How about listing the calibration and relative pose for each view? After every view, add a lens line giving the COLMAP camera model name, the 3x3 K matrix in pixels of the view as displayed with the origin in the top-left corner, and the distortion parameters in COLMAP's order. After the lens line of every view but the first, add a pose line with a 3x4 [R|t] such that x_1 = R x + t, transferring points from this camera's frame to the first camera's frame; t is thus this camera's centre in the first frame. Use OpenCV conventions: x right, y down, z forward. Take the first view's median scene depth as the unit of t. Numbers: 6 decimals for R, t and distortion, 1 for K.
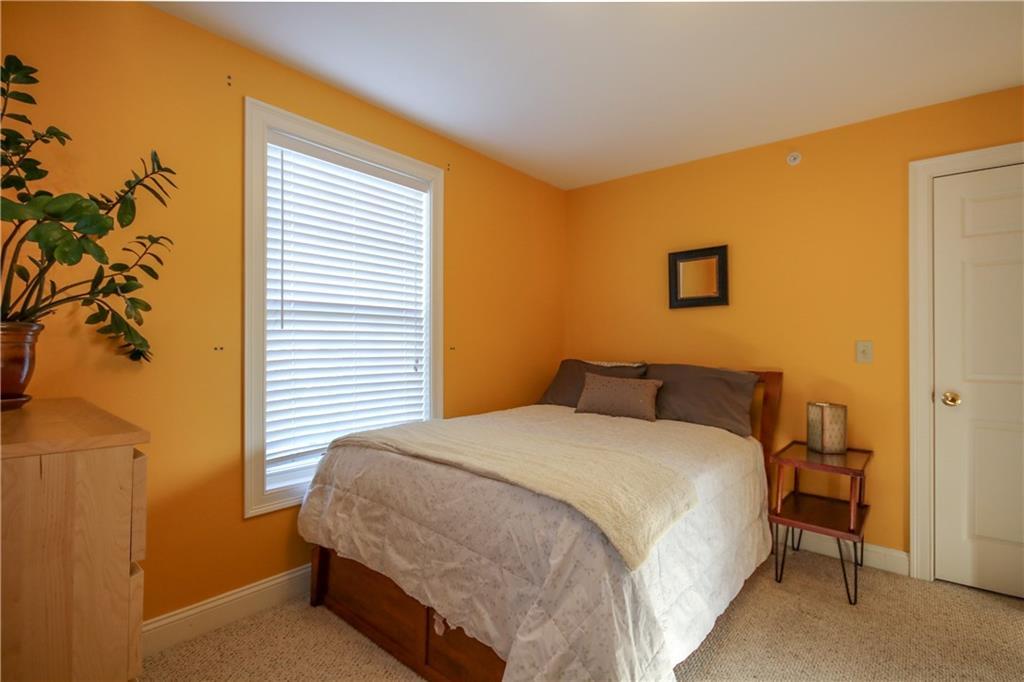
lens RADIAL K [[477.6, 0, 510.1], [0, 477.6, 339.9], [0, 0, 1]] dist [0.003231, -0.000365]
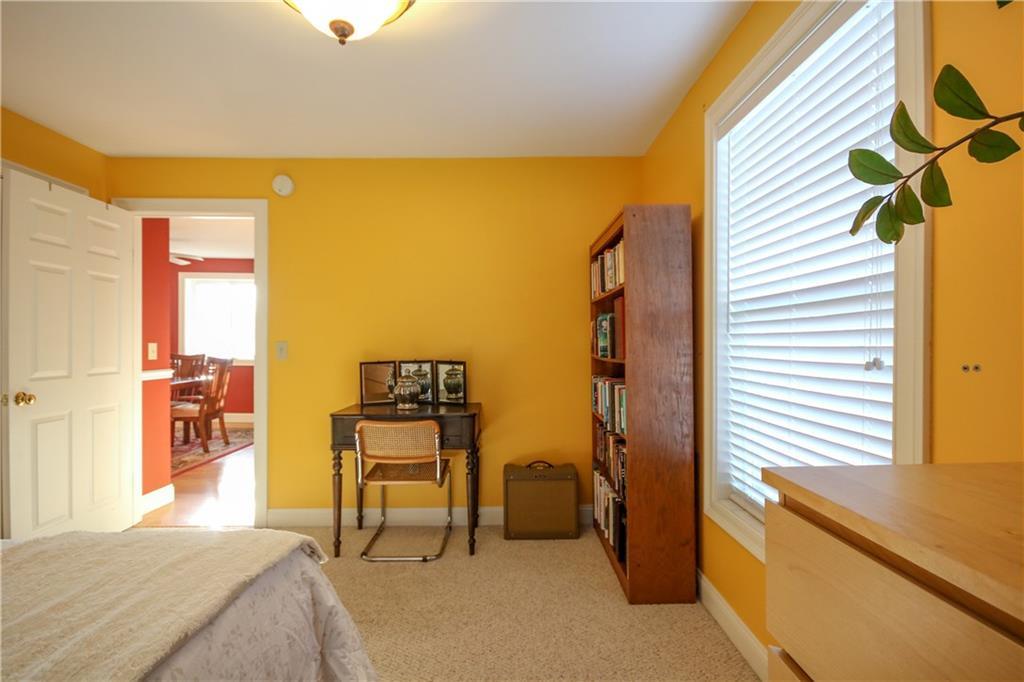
lens RADIAL K [[476.9, 0, 513.3], [0, 476.9, 346.5], [0, 0, 1]] dist [0.003659, -0.000307]
pose [[-0.660710, -0.010484, 0.750568, -0.423583], [-0.009769, 0.999938, 0.005368, -0.003699], [-0.750577, -0.003785, -0.660772, 0.727583]]
